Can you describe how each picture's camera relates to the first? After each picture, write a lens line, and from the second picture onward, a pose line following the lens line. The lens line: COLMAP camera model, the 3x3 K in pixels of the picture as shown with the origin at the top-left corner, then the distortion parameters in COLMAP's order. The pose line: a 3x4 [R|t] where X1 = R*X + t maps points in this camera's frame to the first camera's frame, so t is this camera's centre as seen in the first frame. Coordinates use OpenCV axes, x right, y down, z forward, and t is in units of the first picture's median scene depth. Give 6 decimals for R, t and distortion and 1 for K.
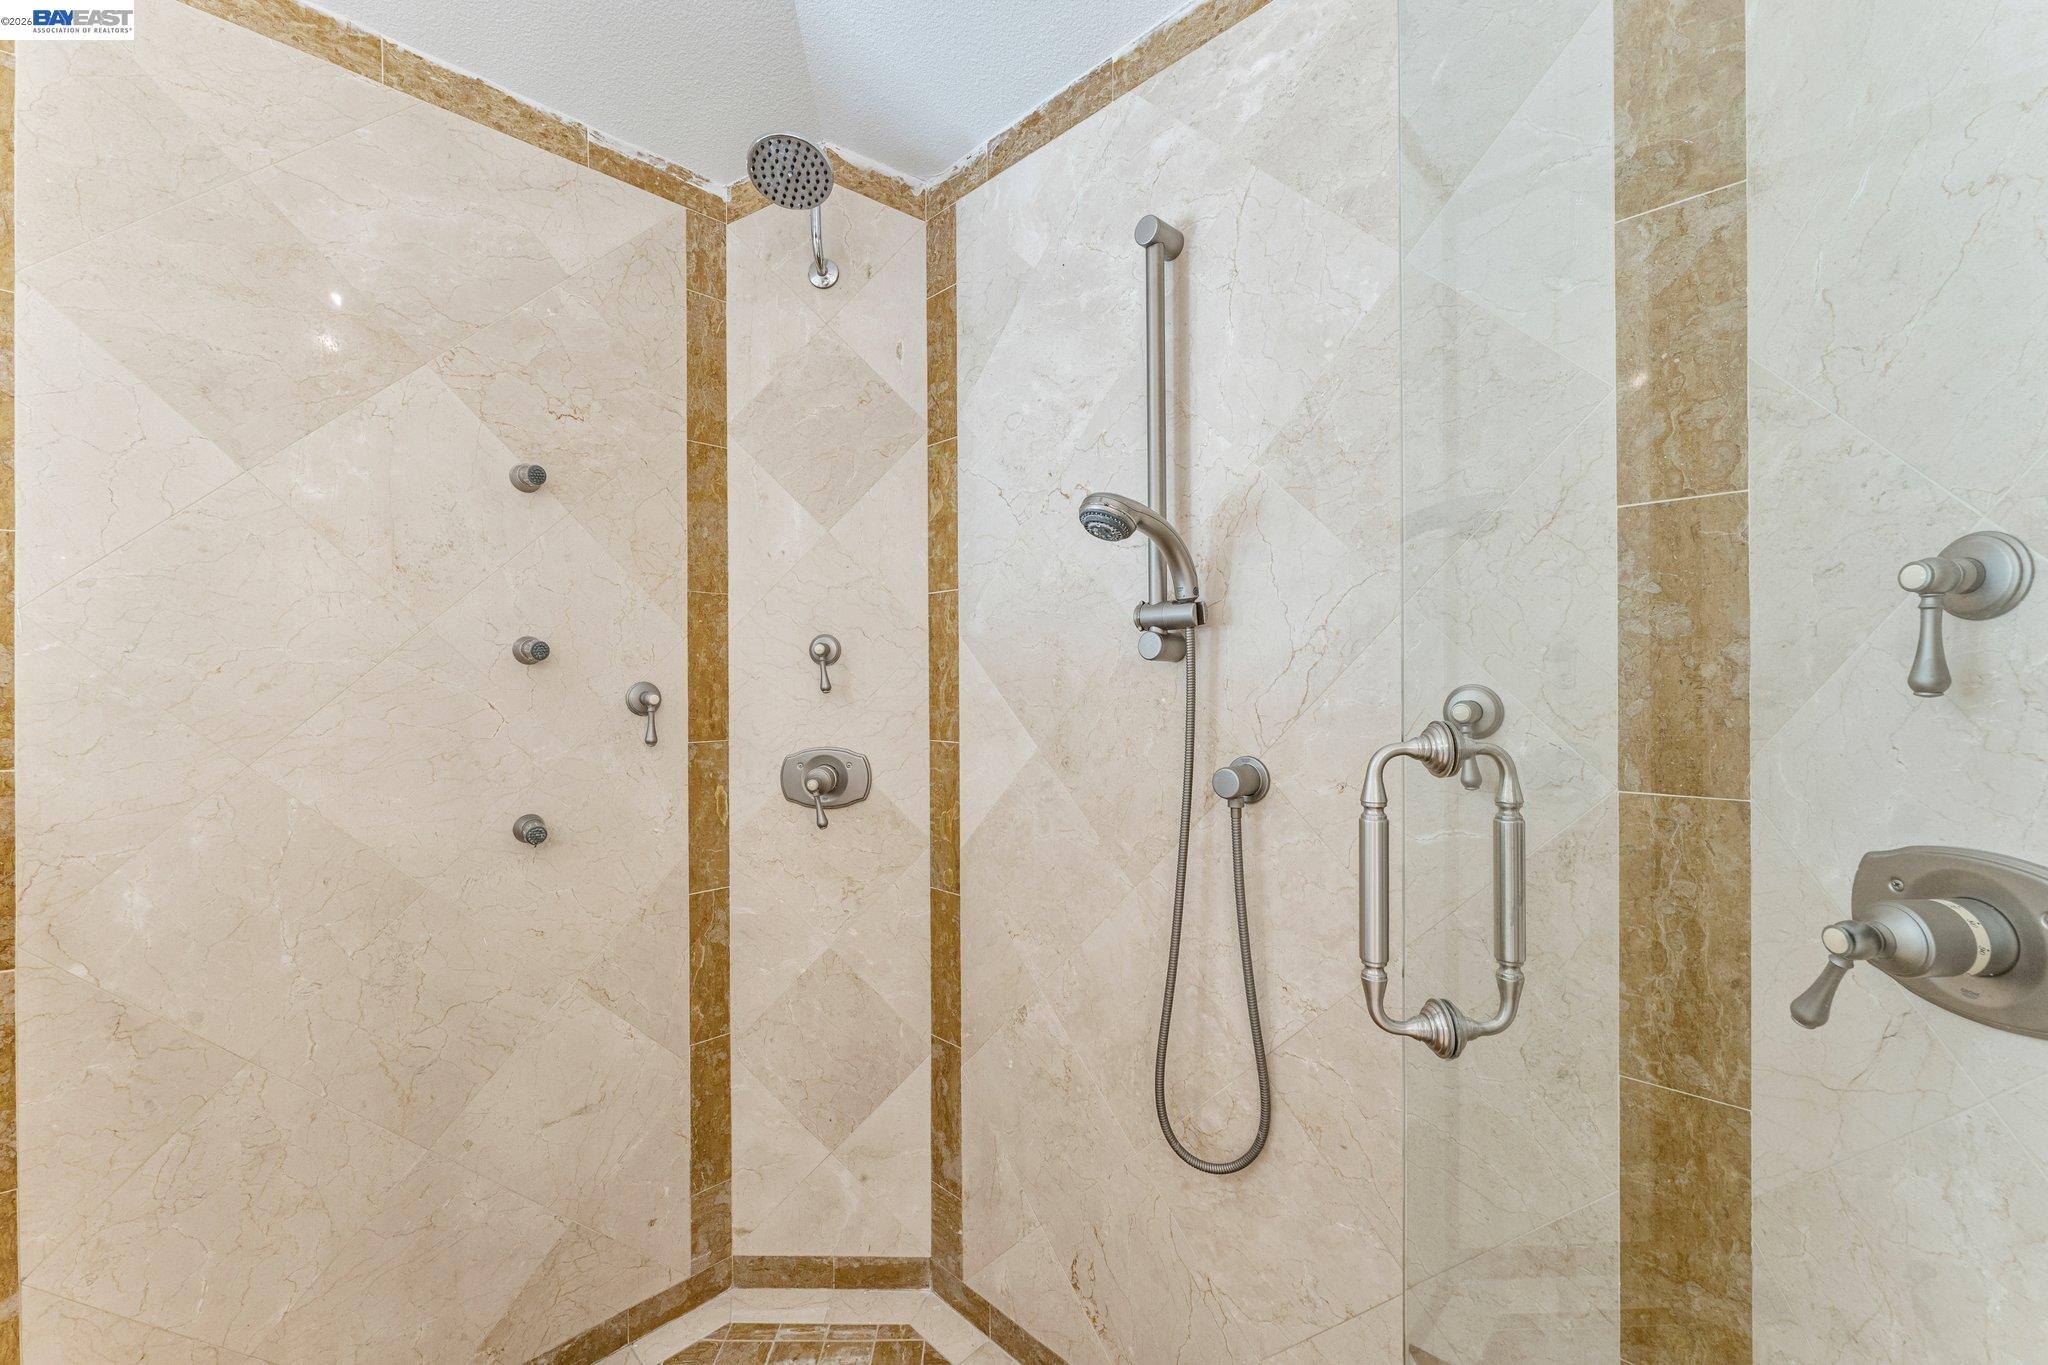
lens RADIAL K [[832.4, 0, 1039.7], [0, 832.4, 686.3], [0, 0, 1]] dist [-0.002720, 0.001199]
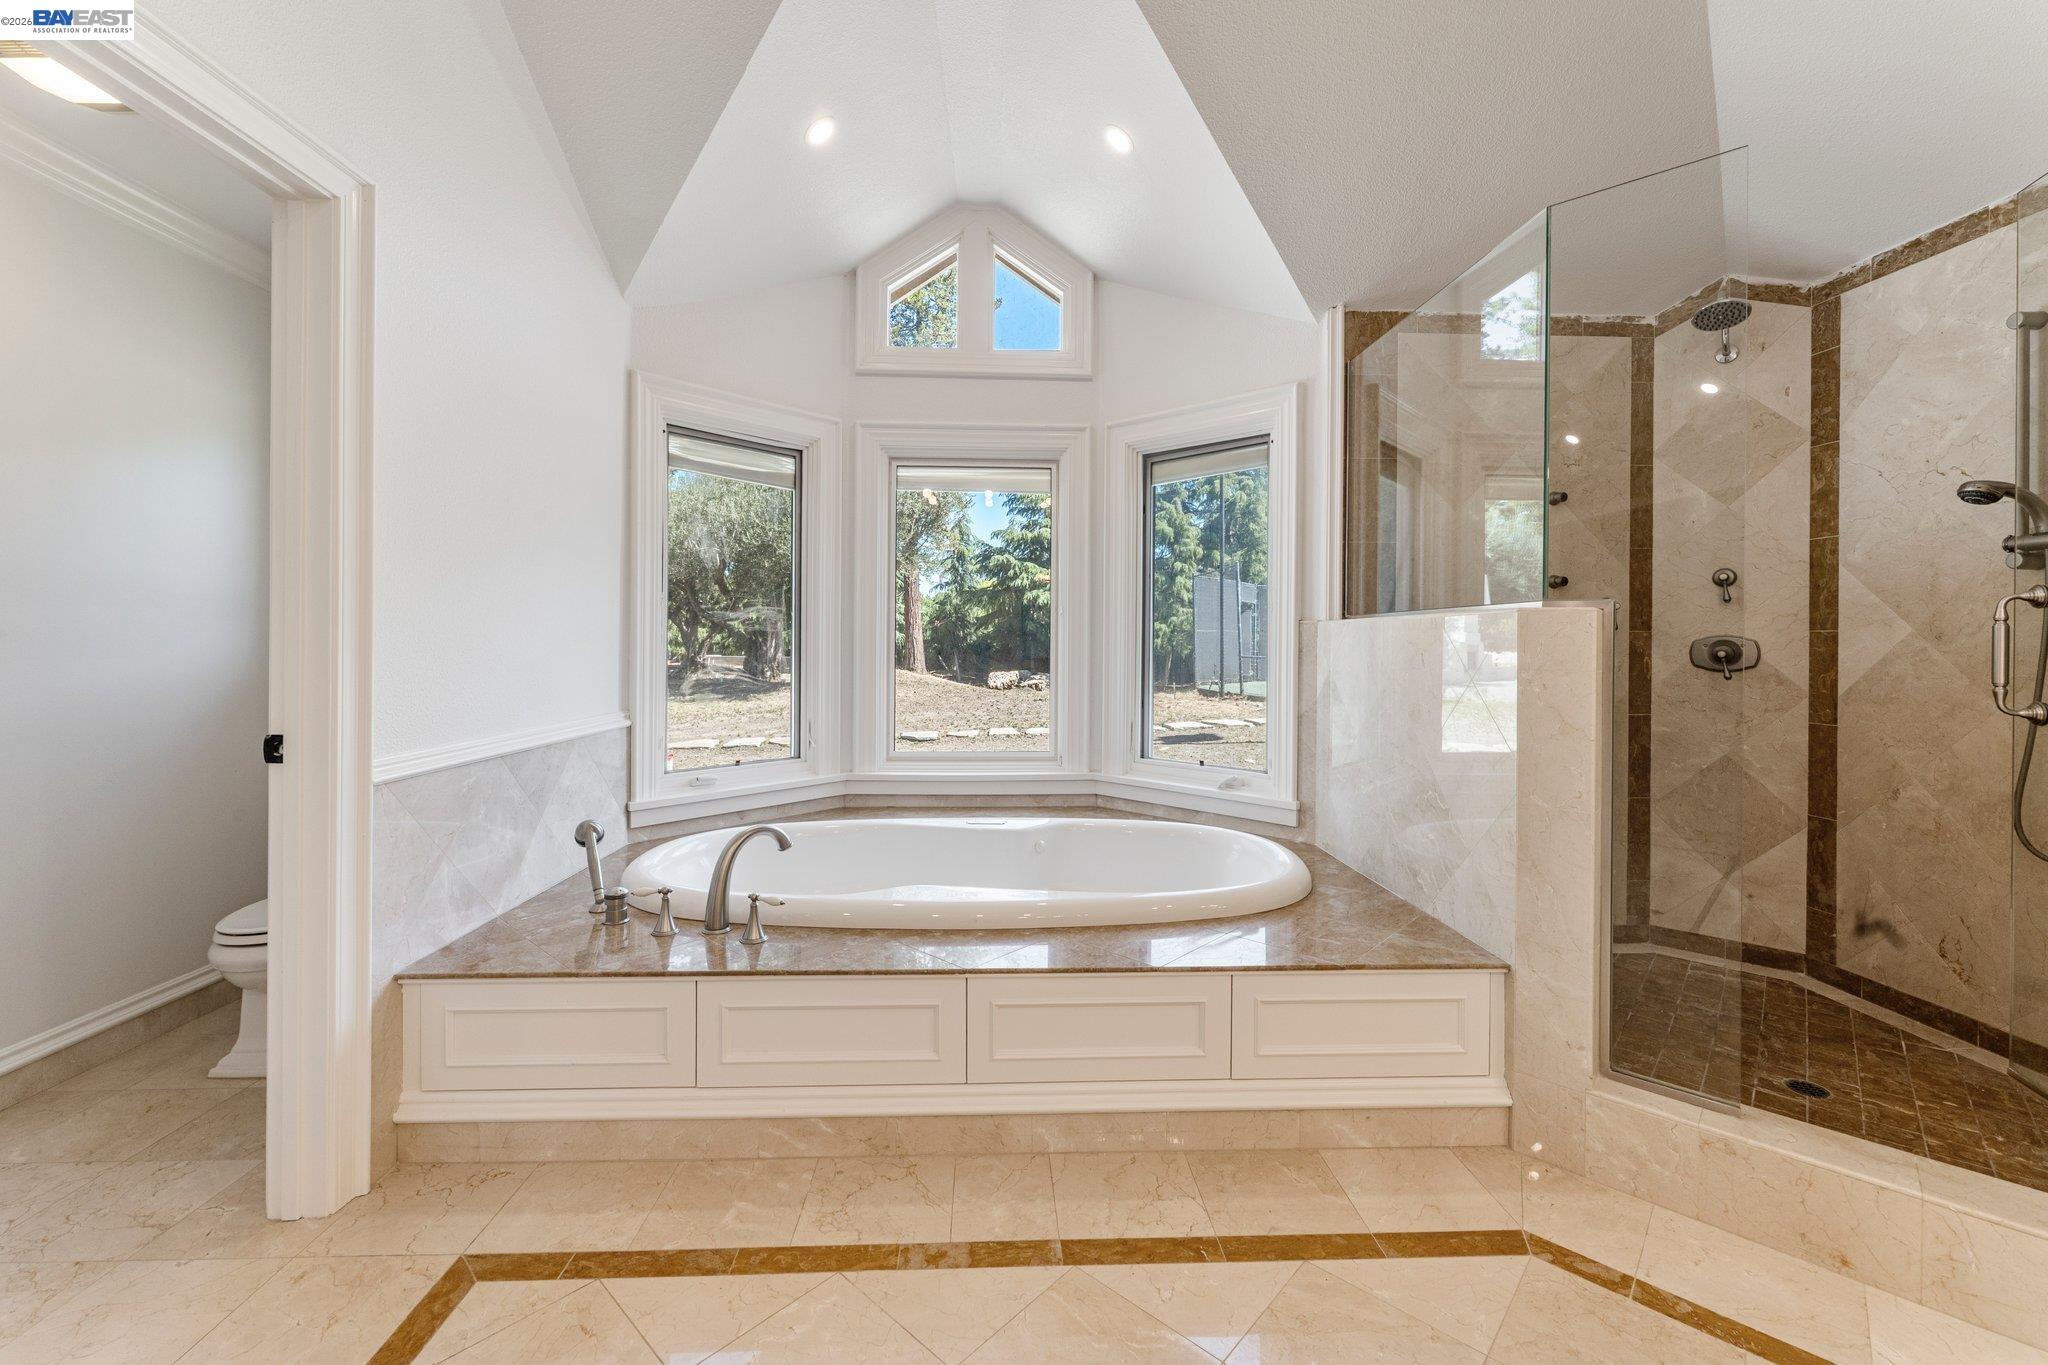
lens RADIAL K [[832.4, 0, 1024.5], [0, 832.4, 643.7], [0, 0, 1]] dist [-0.002720, 0.001199]
pose [[0.714030, 0.011480, -0.700021, -0.093319], [-0.013621, 0.999904, 0.002505, 0.108116], [0.699983, 0.007747, 0.714118, -1.226914]]
